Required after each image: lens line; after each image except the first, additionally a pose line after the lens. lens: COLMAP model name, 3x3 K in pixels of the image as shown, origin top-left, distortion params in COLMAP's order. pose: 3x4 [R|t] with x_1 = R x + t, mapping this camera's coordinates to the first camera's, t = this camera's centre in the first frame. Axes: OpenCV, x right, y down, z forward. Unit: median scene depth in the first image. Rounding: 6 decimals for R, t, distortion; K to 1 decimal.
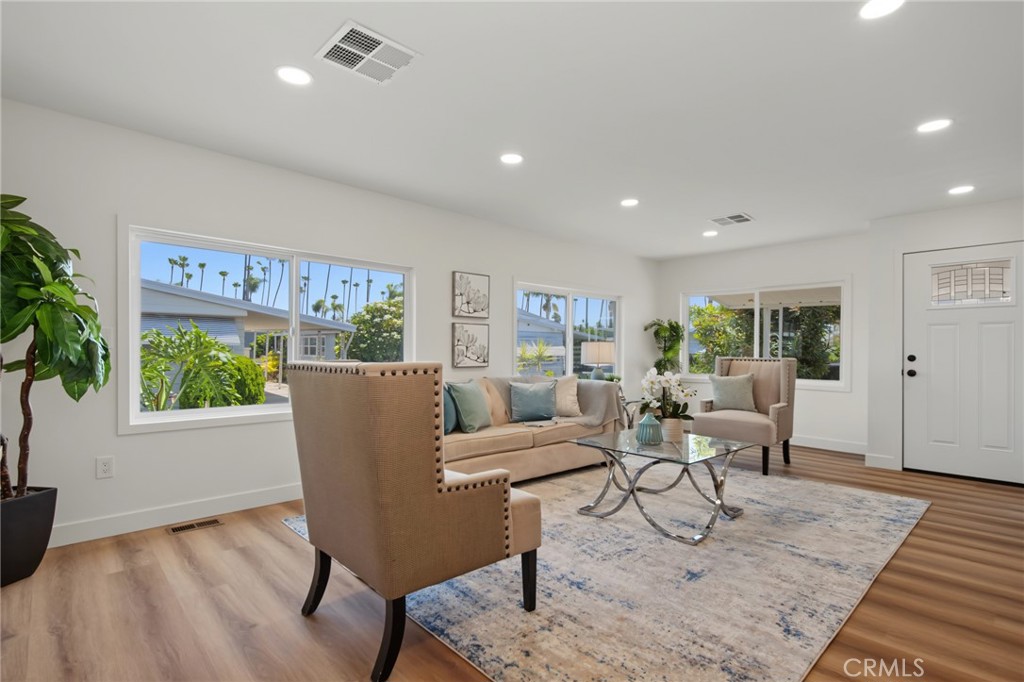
lens RADIAL K [[484.0, 0, 513.4], [0, 484.0, 353.8], [0, 0, 1]] dist [0.000982, -0.000045]
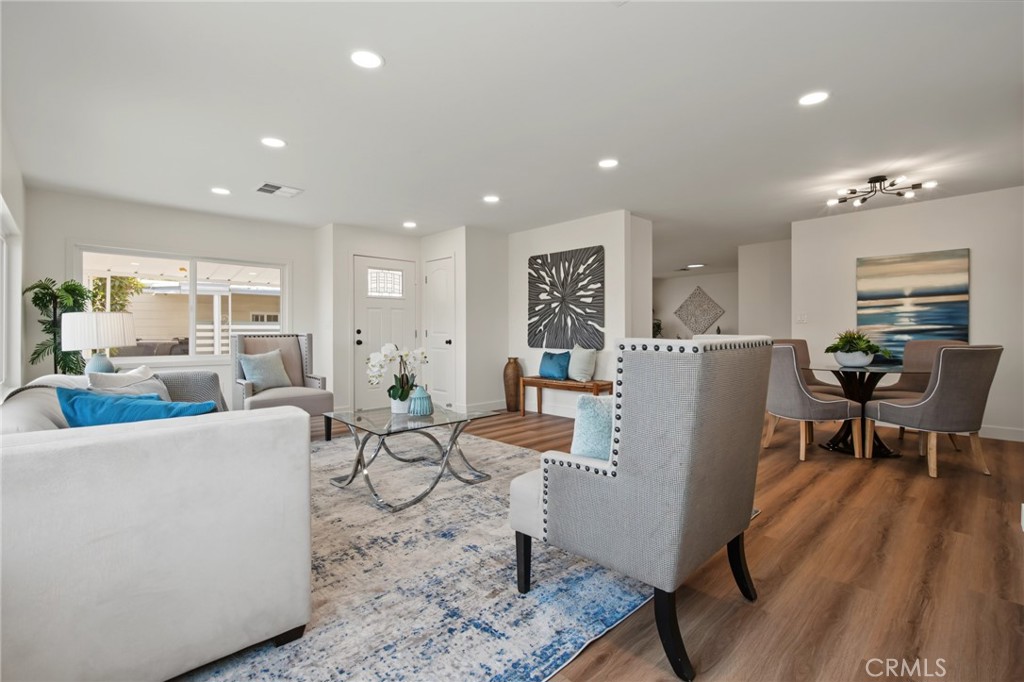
lens RADIAL K [[458.3, 0, 523.9], [0, 458.3, 326.9], [0, 0, 1]] dist [0.001590, 0.000042]
pose [[-0.023952, -0.005249, 0.999699, -0.524250], [0.004614, 0.999975, 0.005361, -0.009688], [-0.999702, 0.004741, -0.023927, 0.579209]]
